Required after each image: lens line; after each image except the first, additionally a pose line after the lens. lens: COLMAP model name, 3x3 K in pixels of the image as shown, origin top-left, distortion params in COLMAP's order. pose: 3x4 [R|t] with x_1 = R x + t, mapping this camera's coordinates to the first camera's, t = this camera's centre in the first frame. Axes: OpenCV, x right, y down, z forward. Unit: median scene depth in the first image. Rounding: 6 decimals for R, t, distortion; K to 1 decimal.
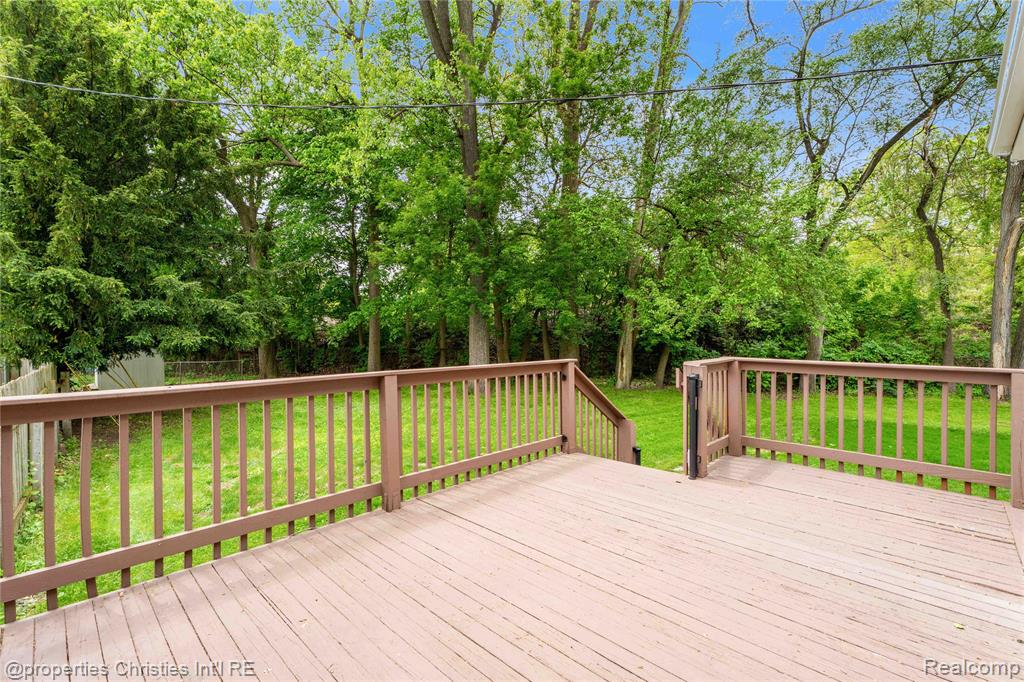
lens RADIAL K [[459.8, 0, 512.0], [0, 459.8, 341.0], [0, 0, 1]] dist [-0.003229, -0.001103]
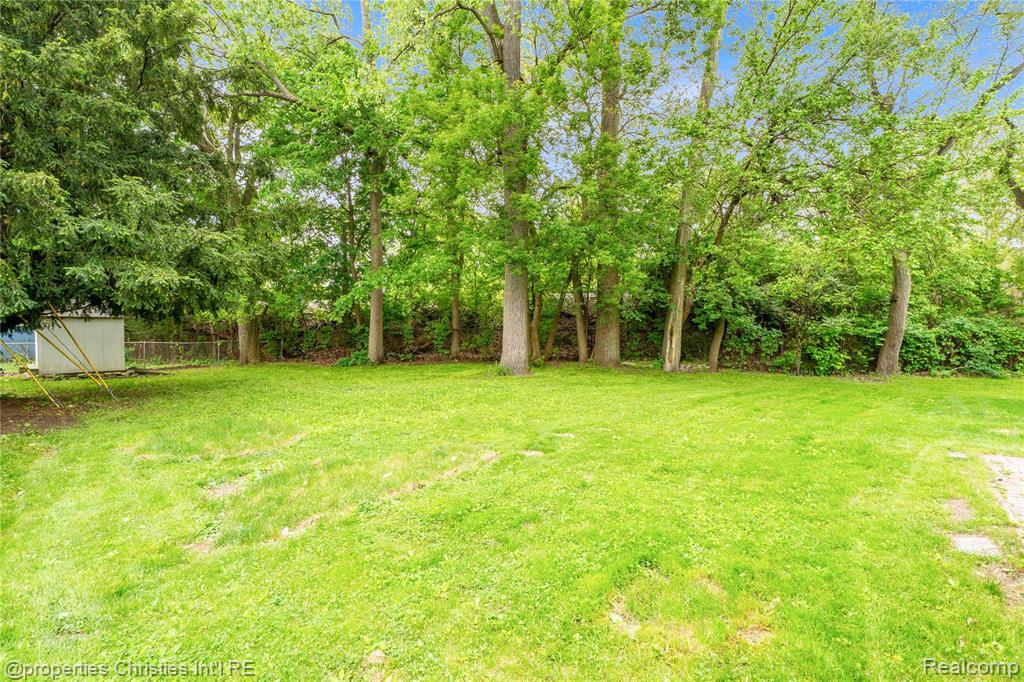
lens RADIAL K [[459.8, 0, 512.0], [0, 459.8, 341.0], [0, 0, 1]] dist [-0.003229, -0.001103]
pose [[0.998606, 0.005008, 0.052554, -0.108851], [-0.005105, 0.999986, 0.001706, 0.045080], [-0.052545, -0.001971, 0.998617, 0.144424]]
